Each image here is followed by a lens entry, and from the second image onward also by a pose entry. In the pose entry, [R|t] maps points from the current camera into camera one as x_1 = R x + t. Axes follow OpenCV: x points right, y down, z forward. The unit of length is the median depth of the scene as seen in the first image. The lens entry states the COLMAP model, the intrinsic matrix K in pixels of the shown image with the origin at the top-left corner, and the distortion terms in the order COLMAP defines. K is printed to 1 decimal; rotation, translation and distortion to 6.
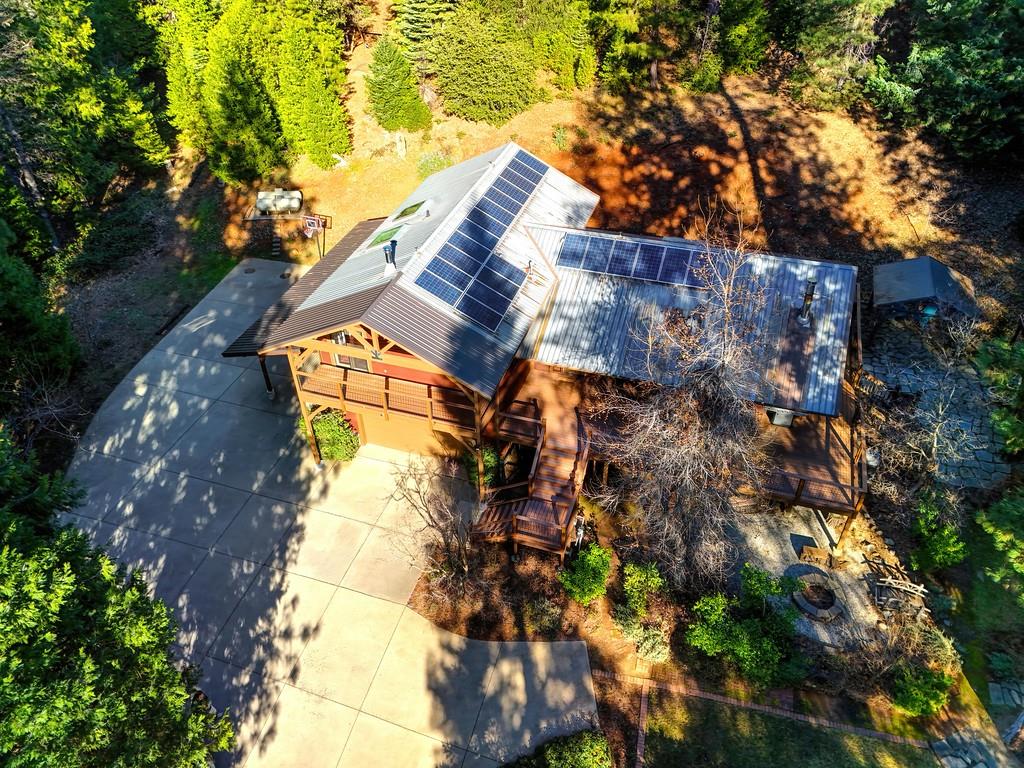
lens RADIAL K [[761.9, 0, 523.9], [0, 761.9, 383.5], [0, 0, 1]] dist [0.050423, -0.011856]
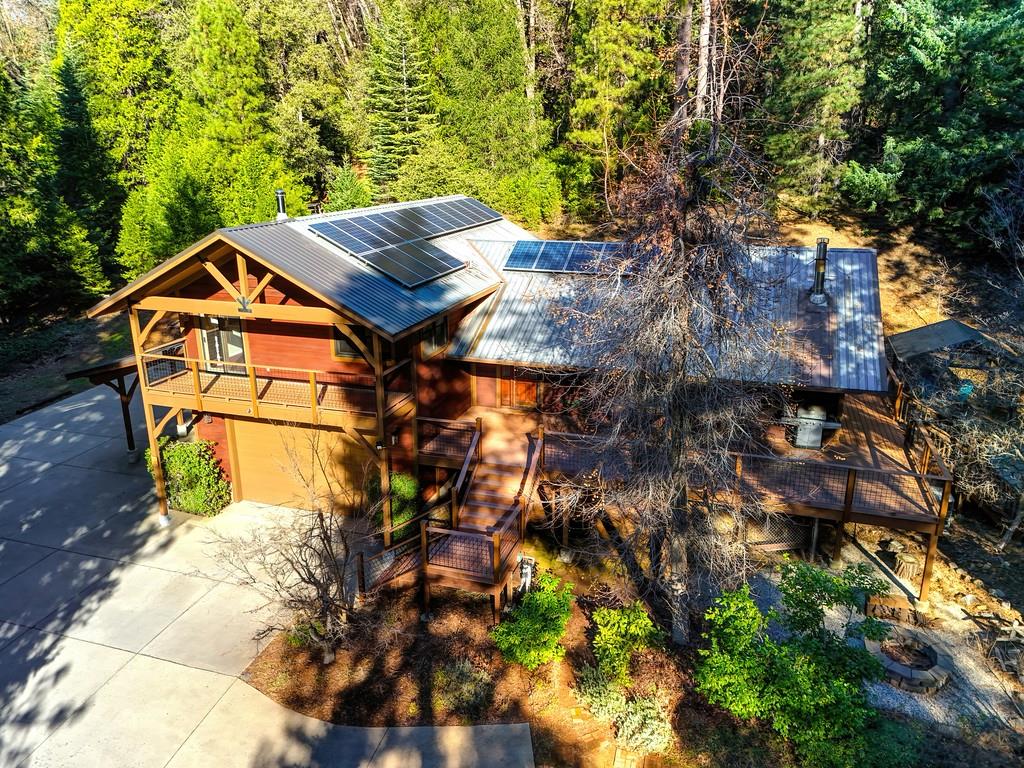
lens RADIAL K [[761.9, 0, 523.9], [0, 761.9, 383.5], [0, 0, 1]] dist [0.050423, -0.011856]
pose [[0.999971, 0.003122, 0.006990, 0.059742], [-0.000287, 0.927712, -0.373297, 0.272075], [-0.007650, 0.373284, 0.927686, 0.302210]]
